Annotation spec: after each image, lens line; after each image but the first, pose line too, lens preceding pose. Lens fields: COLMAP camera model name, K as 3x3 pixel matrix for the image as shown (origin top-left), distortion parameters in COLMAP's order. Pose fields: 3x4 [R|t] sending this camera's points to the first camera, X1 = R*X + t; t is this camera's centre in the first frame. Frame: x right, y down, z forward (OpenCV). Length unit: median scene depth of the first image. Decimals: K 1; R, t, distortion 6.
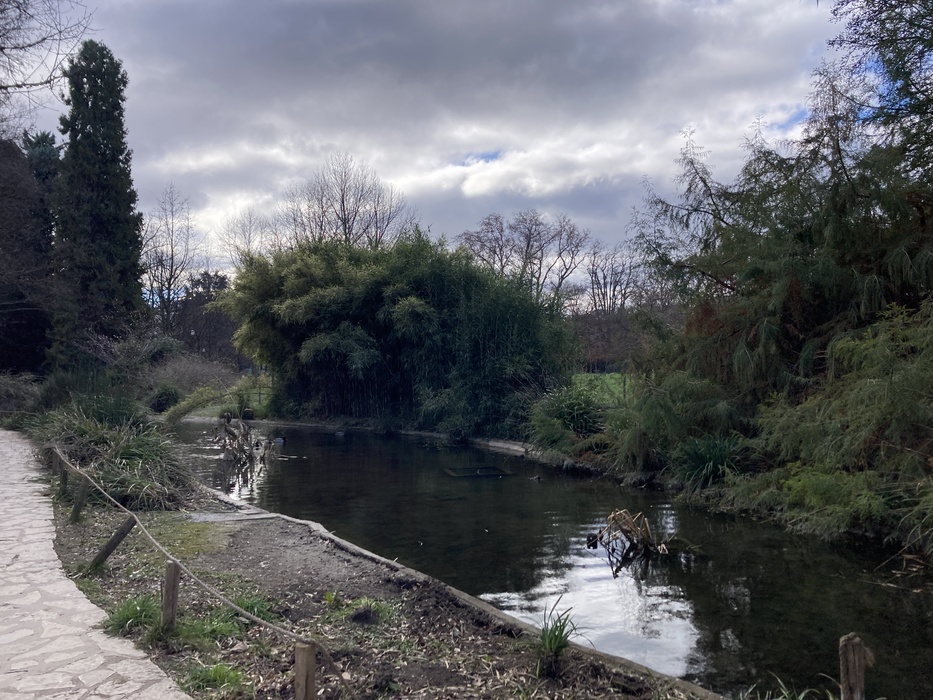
lens RADIAL K [[687.6, 0, 466.5], [0, 687.6, 350.0], [0, 0, 1]] dist [-0.004362, -0.000560]
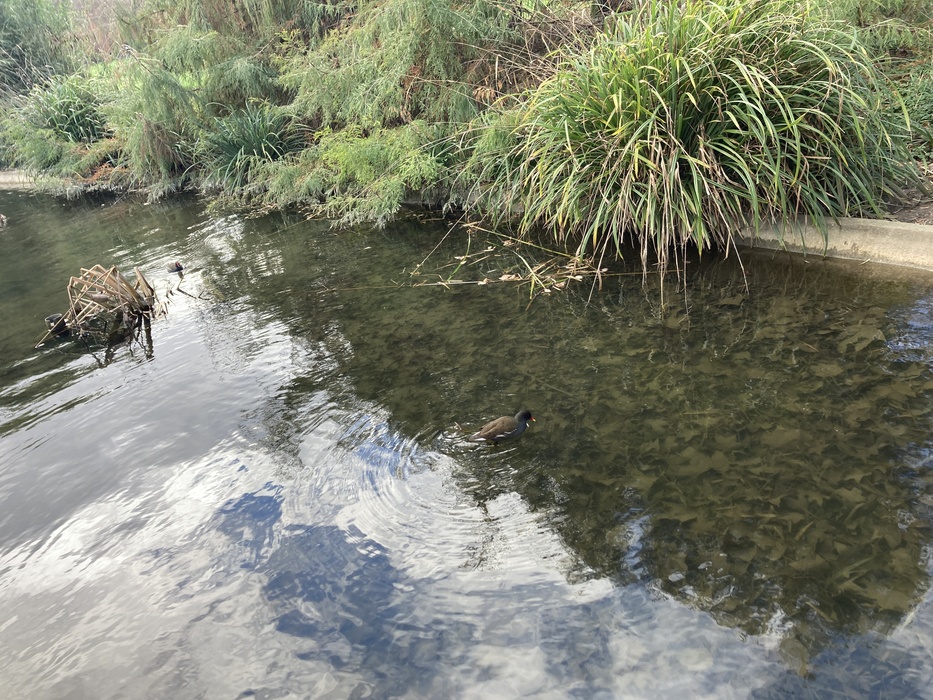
lens RADIAL K [[687.6, 0, 466.5], [0, 687.6, 350.0], [0, 0, 1]] dist [-0.004362, -0.000560]
pose [[0.826865, -0.354395, 0.436690, 0.156054], [0.126881, 0.874008, 0.469054, 0.035939], [-0.547901, -0.332437, 0.767652, 0.222534]]
